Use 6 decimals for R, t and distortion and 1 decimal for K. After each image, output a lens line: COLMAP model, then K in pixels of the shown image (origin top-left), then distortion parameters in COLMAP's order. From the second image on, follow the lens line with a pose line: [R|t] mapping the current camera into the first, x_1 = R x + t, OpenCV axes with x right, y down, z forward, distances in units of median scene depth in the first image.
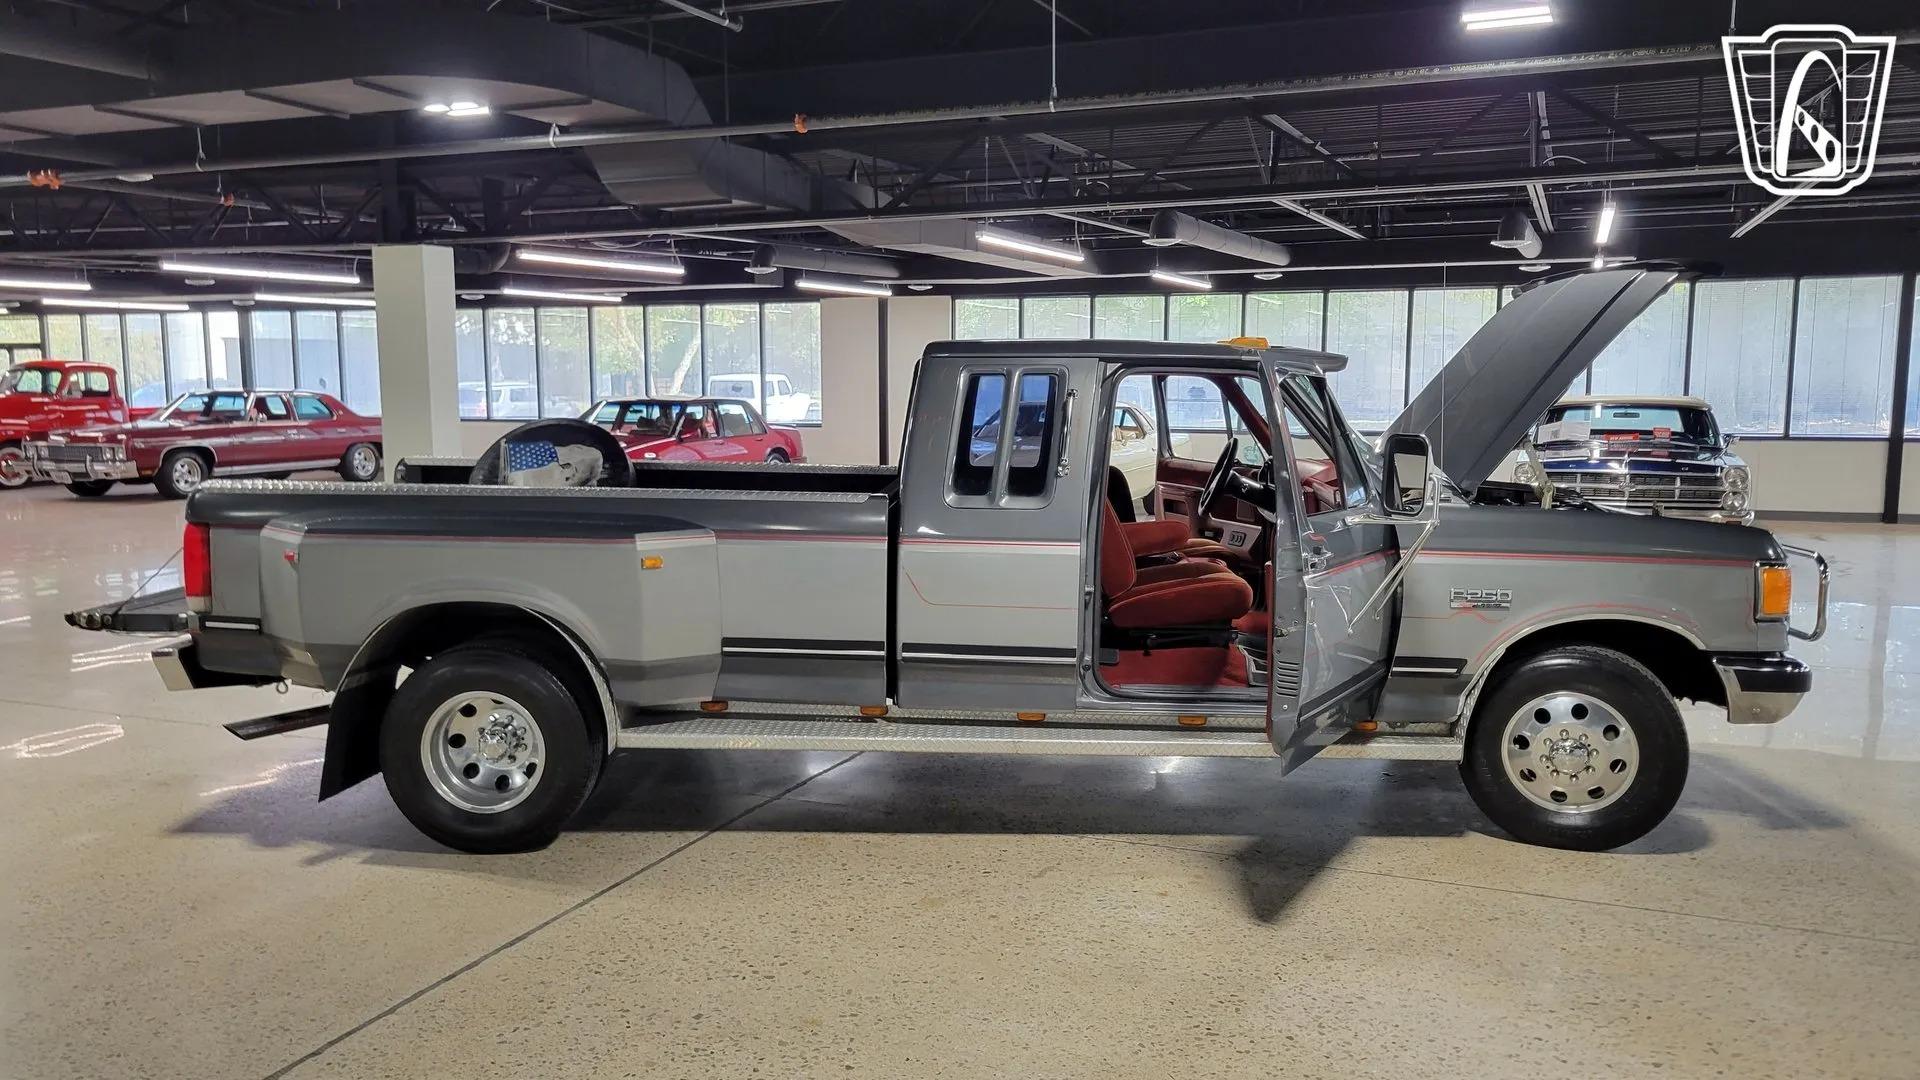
lens RADIAL K [[1397.9, 0, 960.0], [0, 1397.9, 540.0], [0, 0, 1]] dist [0.035549, -0.001421]
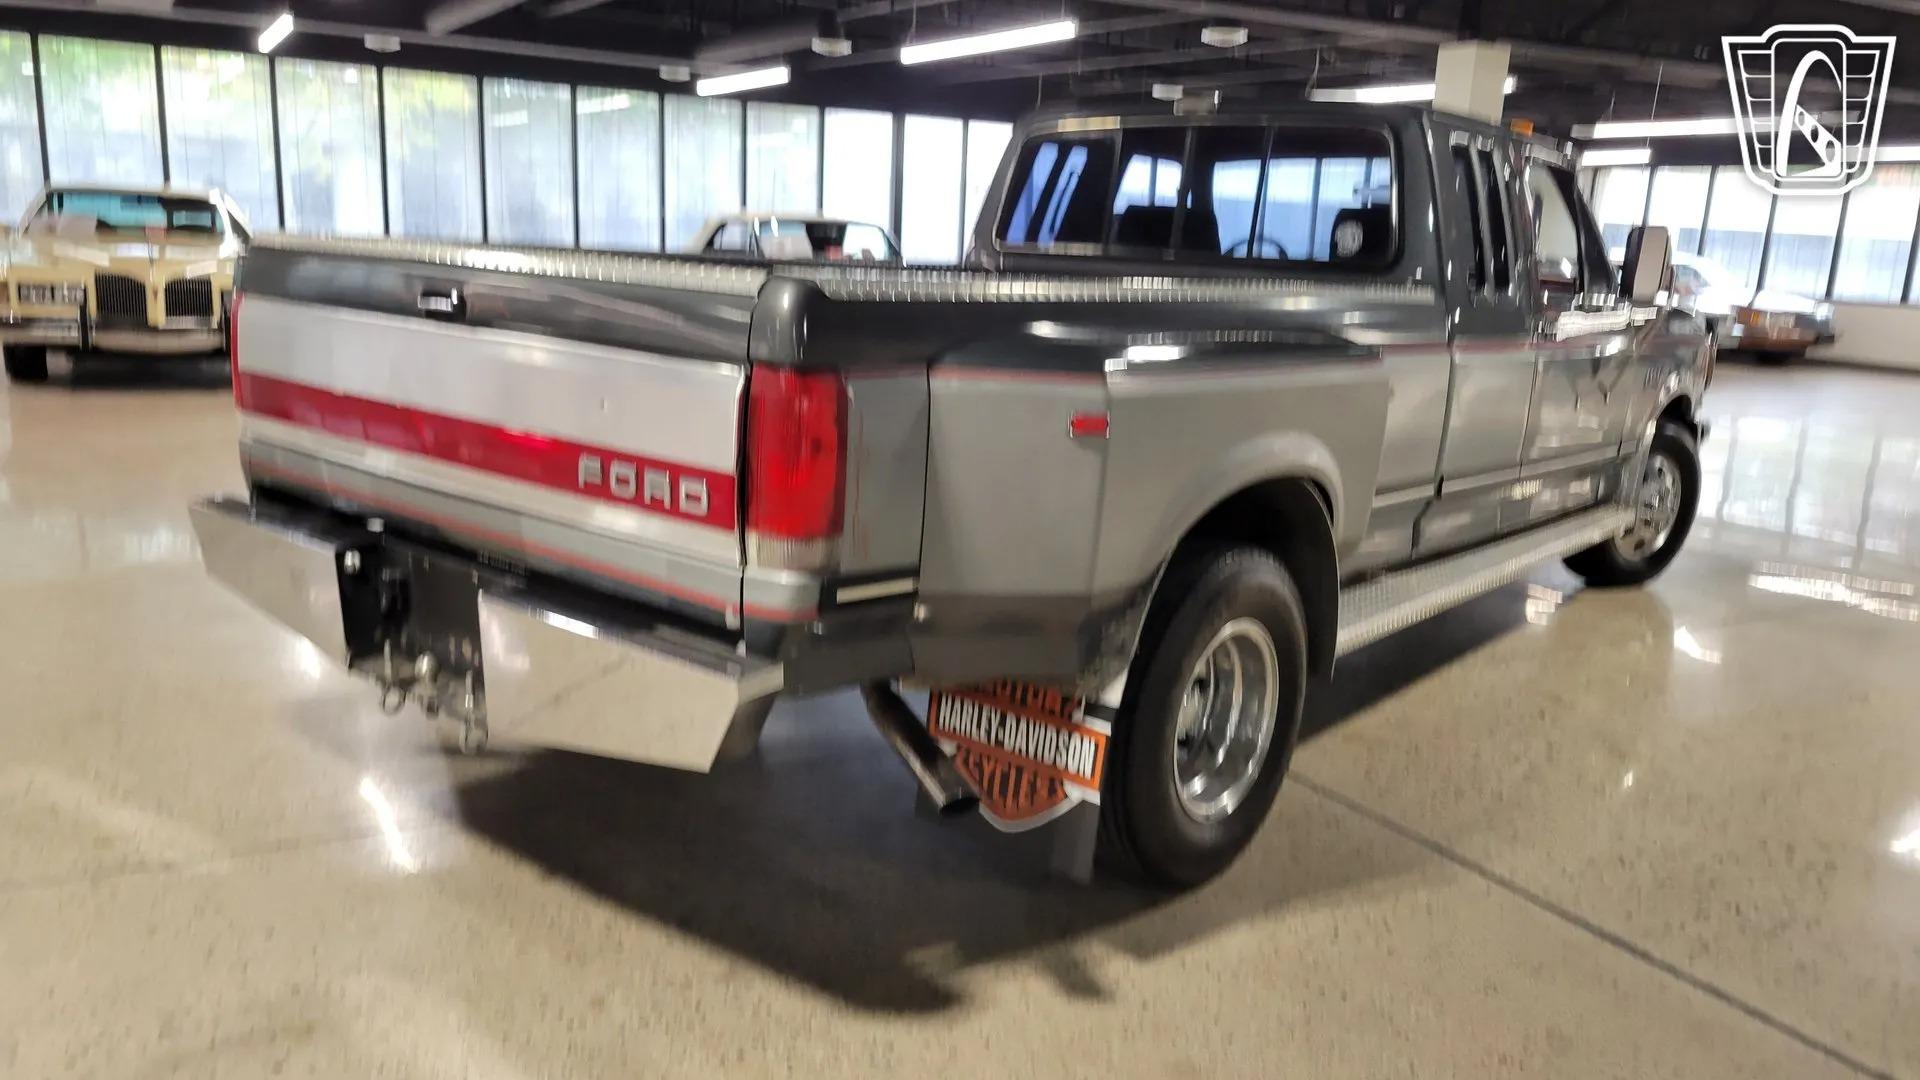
lens RADIAL K [[1407.3, 0, 963.6], [0, 1407.3, 538.8], [0, 0, 1]] dist [0.039085, -0.009448]
pose [[0.630504, -0.140150, 0.763428, -0.886984], [0.047617, 0.988695, 0.142179, -0.022186], [-0.774724, -0.053292, 0.630050, 0.715929]]
